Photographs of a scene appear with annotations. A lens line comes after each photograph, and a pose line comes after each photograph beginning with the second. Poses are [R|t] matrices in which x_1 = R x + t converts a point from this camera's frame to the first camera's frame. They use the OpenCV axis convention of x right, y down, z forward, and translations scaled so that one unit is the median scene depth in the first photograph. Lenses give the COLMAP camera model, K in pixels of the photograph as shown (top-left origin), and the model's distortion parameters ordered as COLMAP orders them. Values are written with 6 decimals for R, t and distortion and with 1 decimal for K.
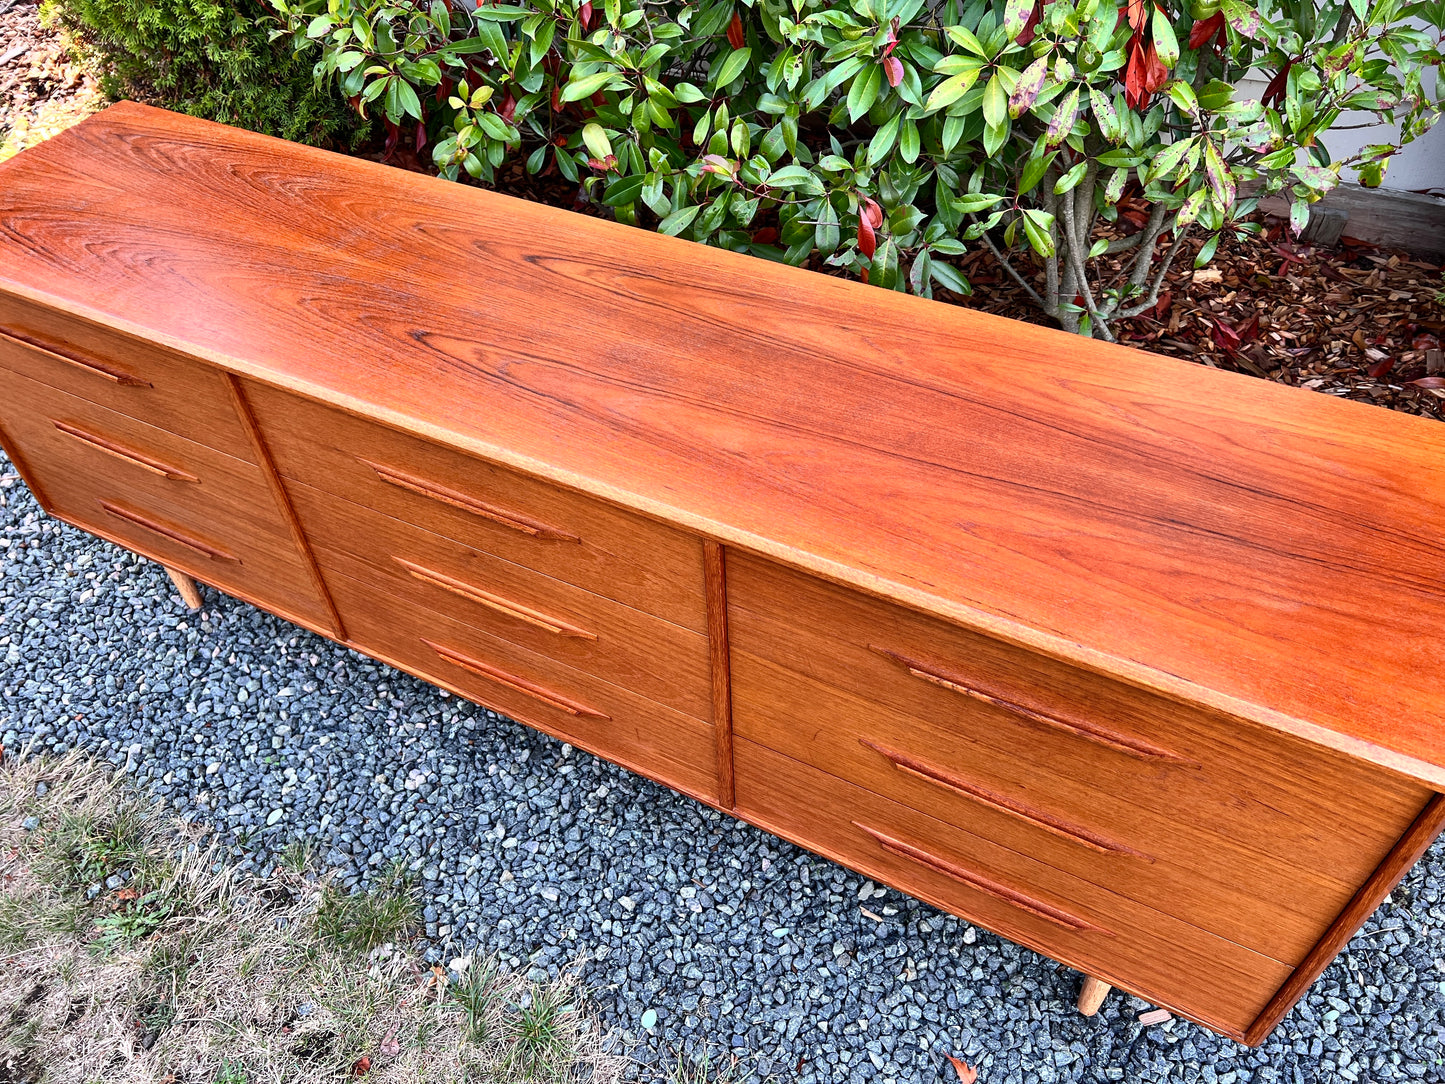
lens RADIAL K [[1116.6, 0, 734.7], [0, 1116.6, 552.1], [0, 0, 1]] dist [0.006872, 0.007545]
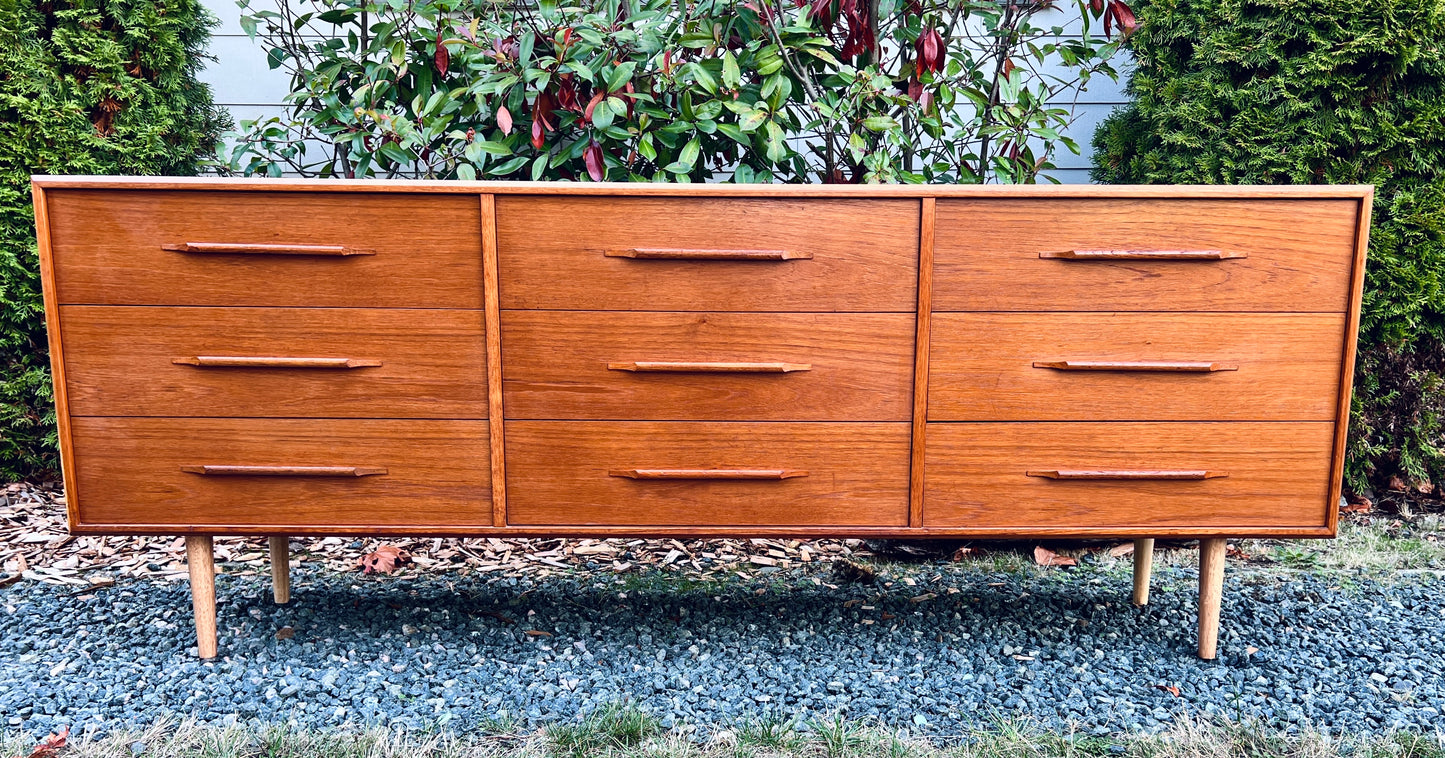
lens RADIAL K [[1175.6, 0, 769.9], [0, 1175.6, 501.0], [0, 0, 1]] dist [0.038730, -0.038047]
pose [[0.876744, -0.055774, 0.477712, -0.667228], [0.321973, 0.805914, -0.496825, 0.698488], [-0.357285, 0.589399, 0.724539, 0.107744]]
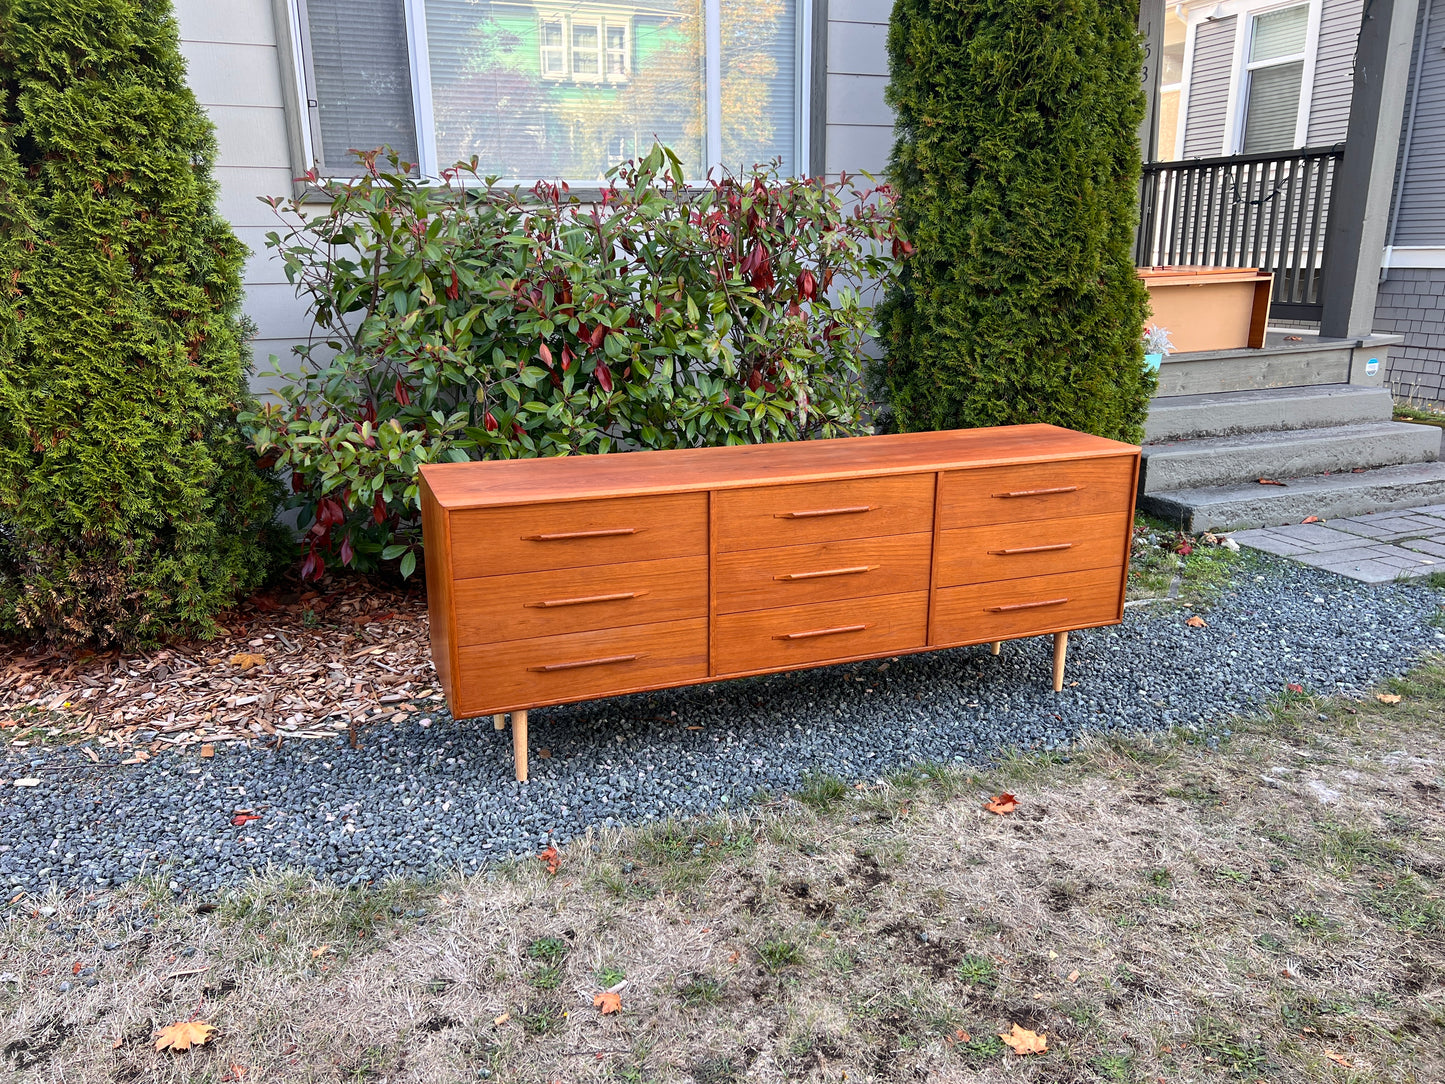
lens RADIAL K [[1104.7, 0, 735.8], [0, 1104.7, 540.0], [0, 0, 1]] dist [0.058580, -0.069088]
pose [[0.656857, -0.166253, 0.735458, -1.587571], [0.523278, 0.802777, -0.285883, 0.424777], [-0.542880, 0.572633, 0.614307, -0.196420]]
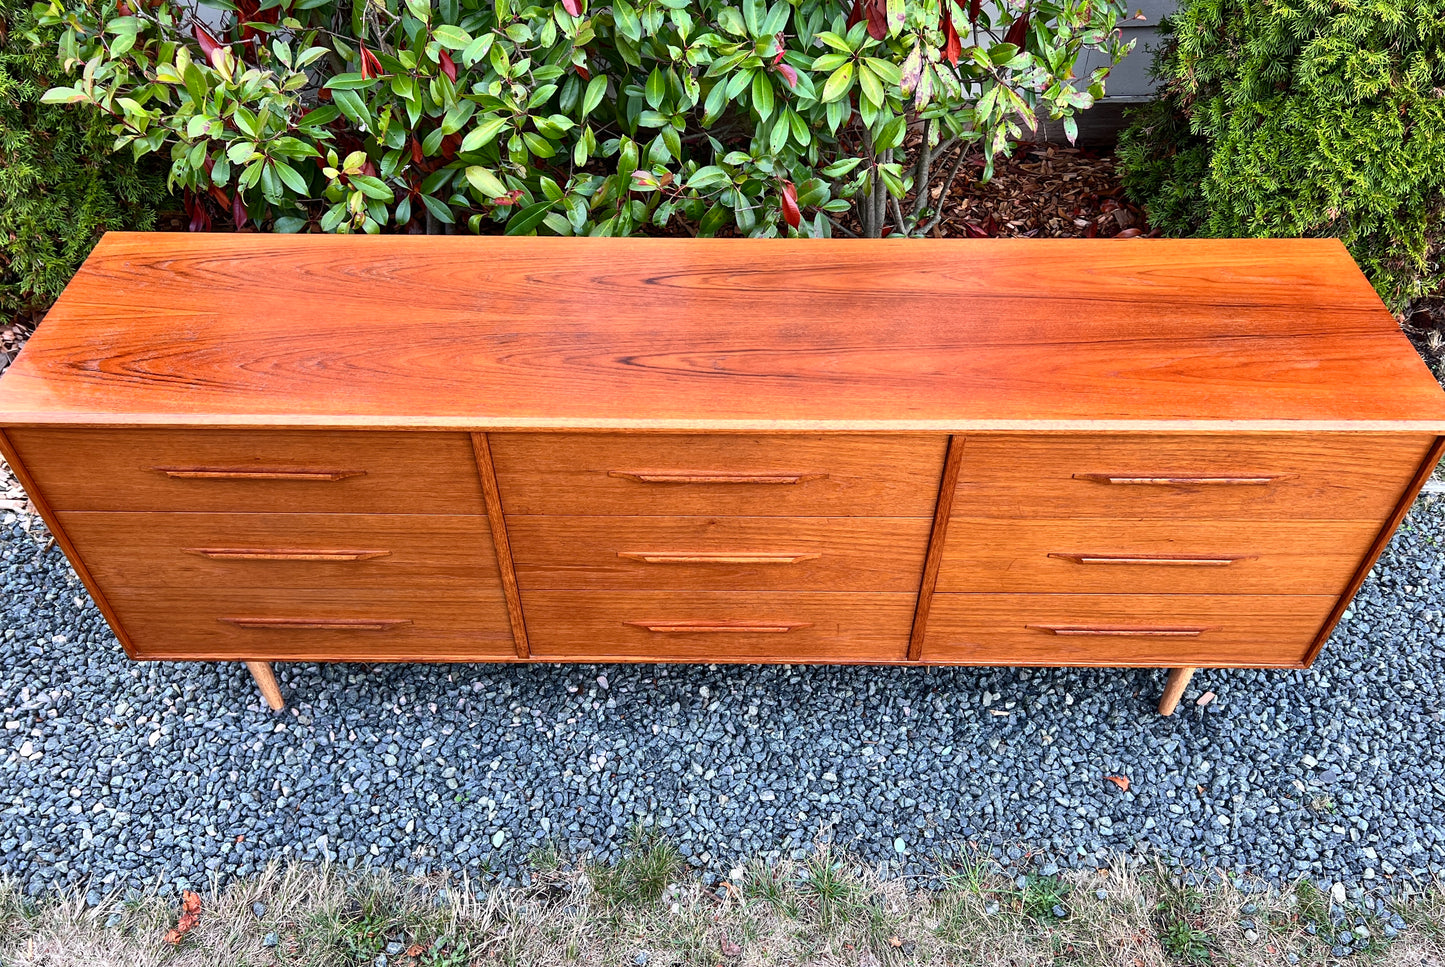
lens RADIAL K [[1131.6, 0, 739.2], [0, 1131.6, 538.4], [0, 0, 1]] dist [0.077491, -0.146824]
pose [[0.888657, -0.305630, 0.341875, -0.523168], [0.304754, 0.950680, 0.057725, -0.035718], [-0.342656, 0.052890, 0.937971, -0.143088]]
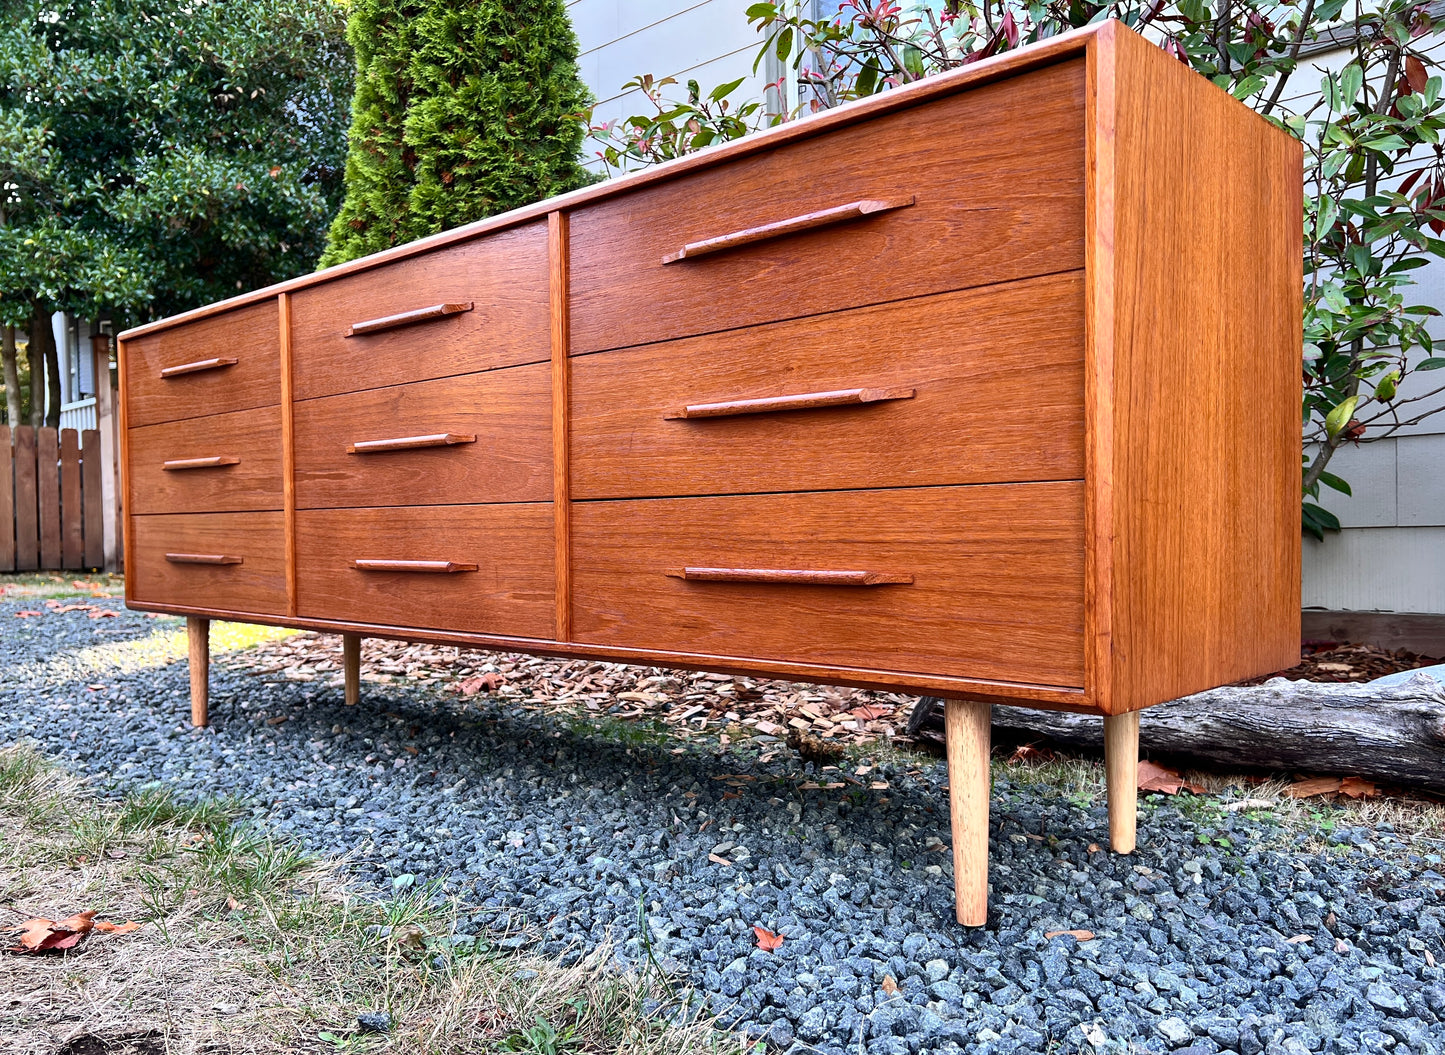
lens RADIAL K [[1188.7, 0, 668.6], [0, 1188.7, 547.3], [0, 0, 1]] dist [0.057525, -0.068568]
pose [[0.954002, 0.022053, -0.298988, 0.322220], [-0.224366, 0.713987, -0.663237, 0.706803], [0.198847, 0.699812, 0.686093, 0.268362]]
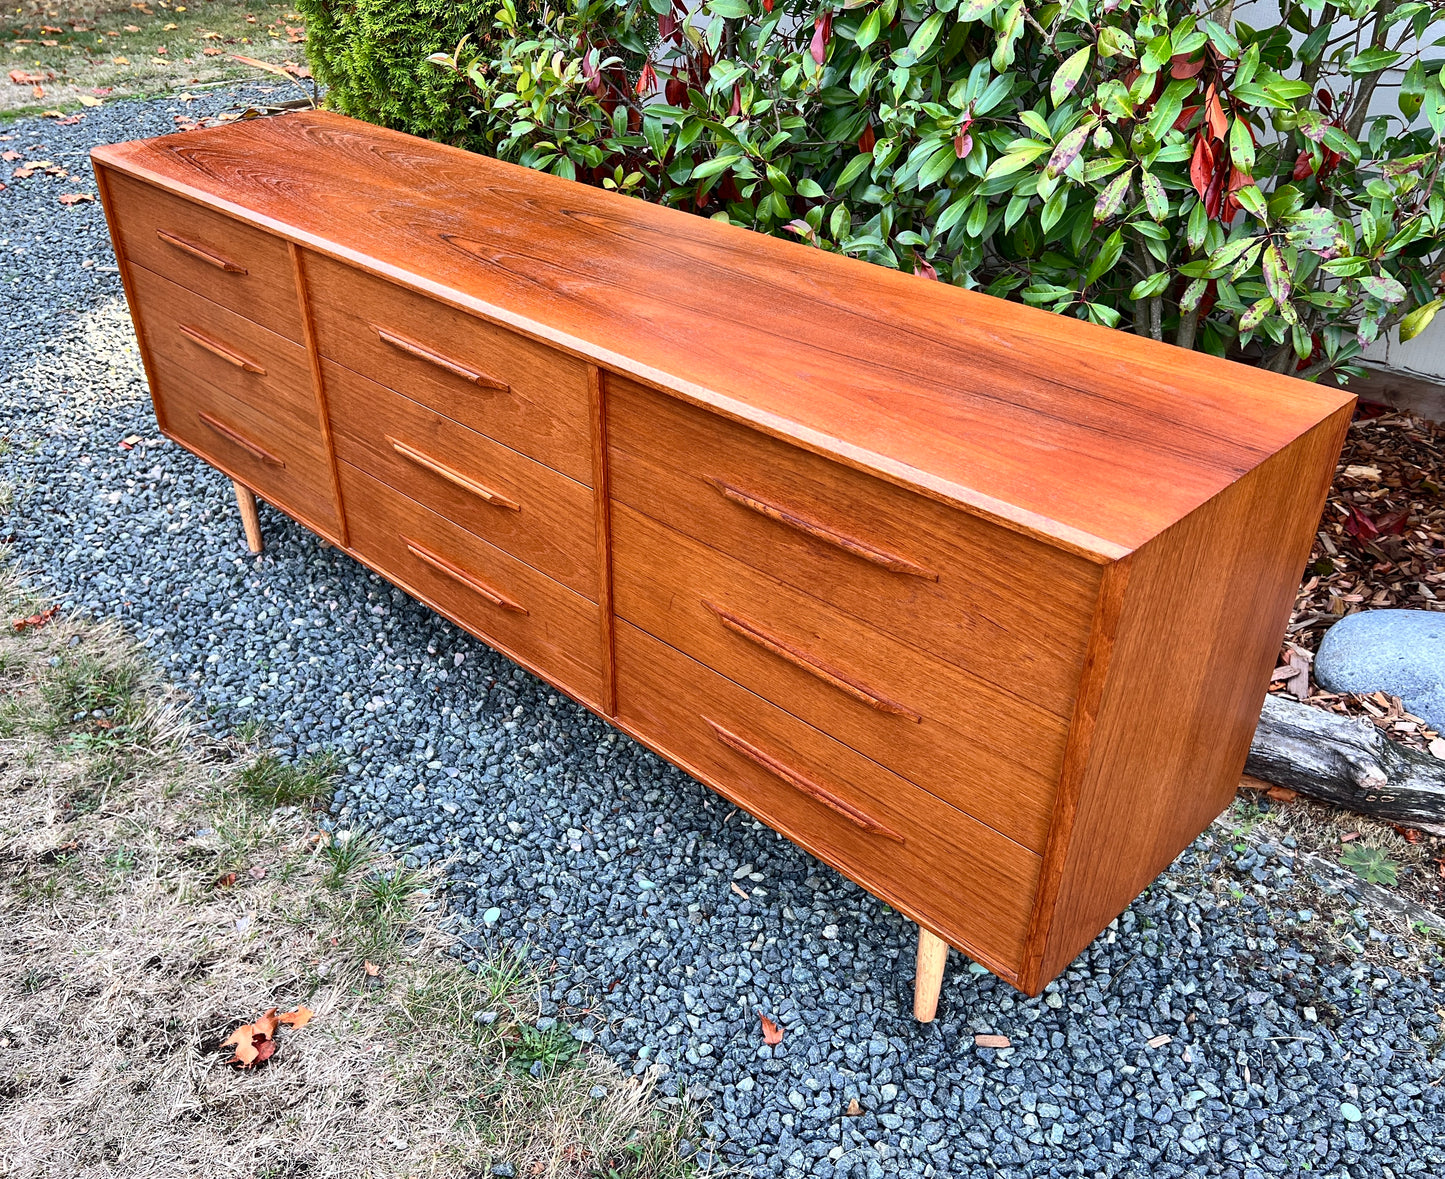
lens RADIAL K [[1300.6, 0, 686.1], [0, 1300.6, 628.7], [0, 0, 1]] dist [0.050018, -0.058919]
pose [[0.949950, 0.191049, -0.247176, 0.305741], [-0.239714, 0.953138, -0.184568, 0.318601], [0.200332, 0.234582, 0.951230, -0.135322]]
